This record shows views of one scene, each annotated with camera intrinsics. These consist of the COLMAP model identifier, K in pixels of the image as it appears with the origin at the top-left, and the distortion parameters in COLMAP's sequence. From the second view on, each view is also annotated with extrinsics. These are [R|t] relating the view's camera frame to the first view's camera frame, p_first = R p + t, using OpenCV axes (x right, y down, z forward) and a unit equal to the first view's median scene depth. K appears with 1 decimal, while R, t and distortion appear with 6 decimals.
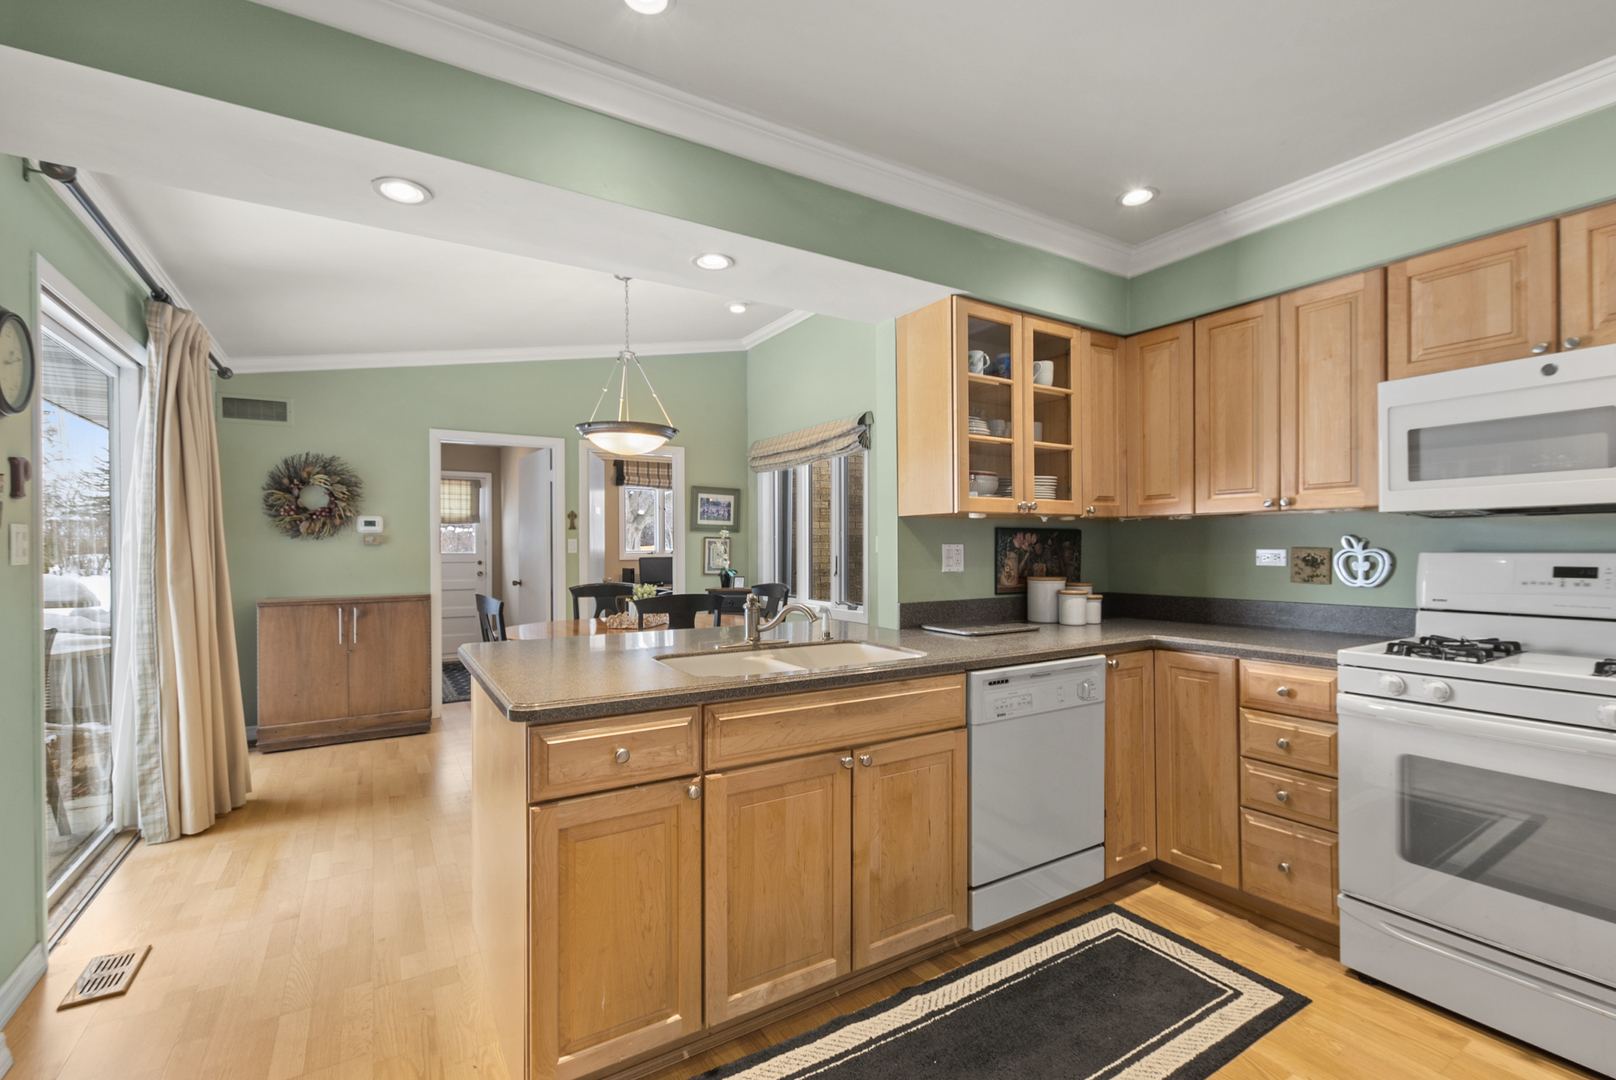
lens RADIAL K [[709.5, 0, 808.1], [0, 709.5, 547.2], [0, 0, 1]] dist [0.001572, -0.000295]
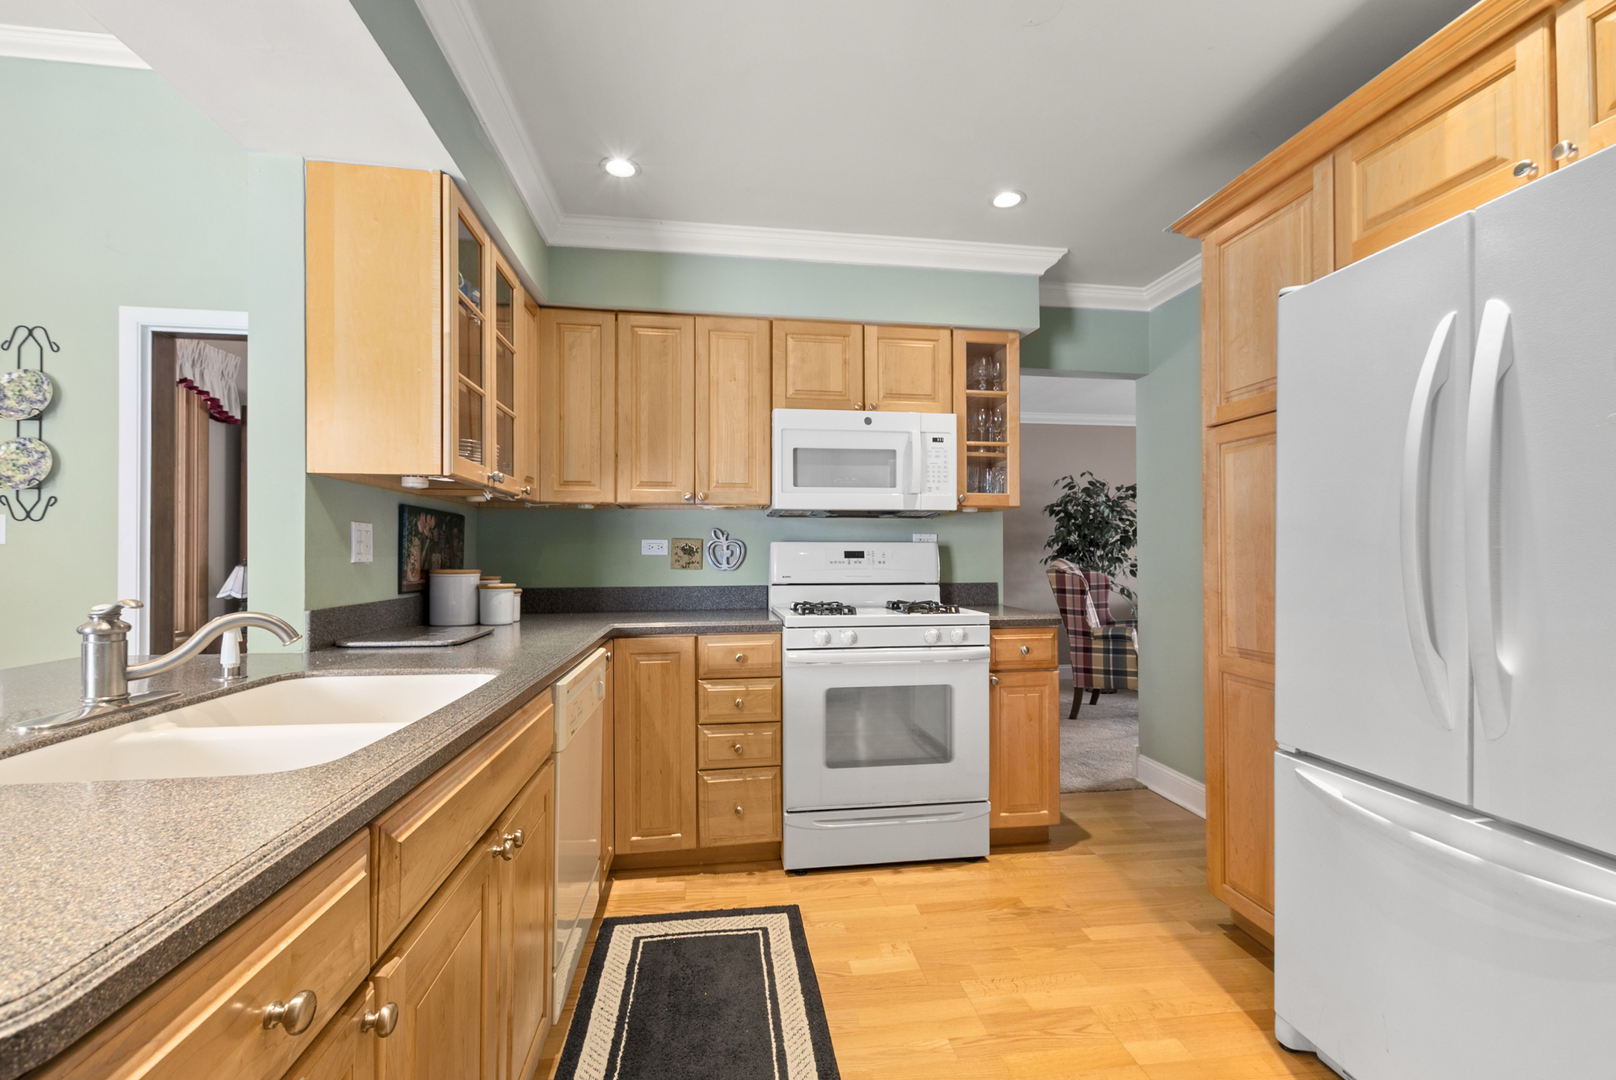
lens RADIAL K [[709.5, 0, 813.0], [0, 709.5, 548.7], [0, 0, 1]] dist [0.001572, -0.000295]
pose [[0.397888, 0.013074, 0.917341, -0.324731], [-0.001994, 0.999908, -0.013386, 0.037488], [-0.917432, 0.003497, 0.397878, 0.400607]]
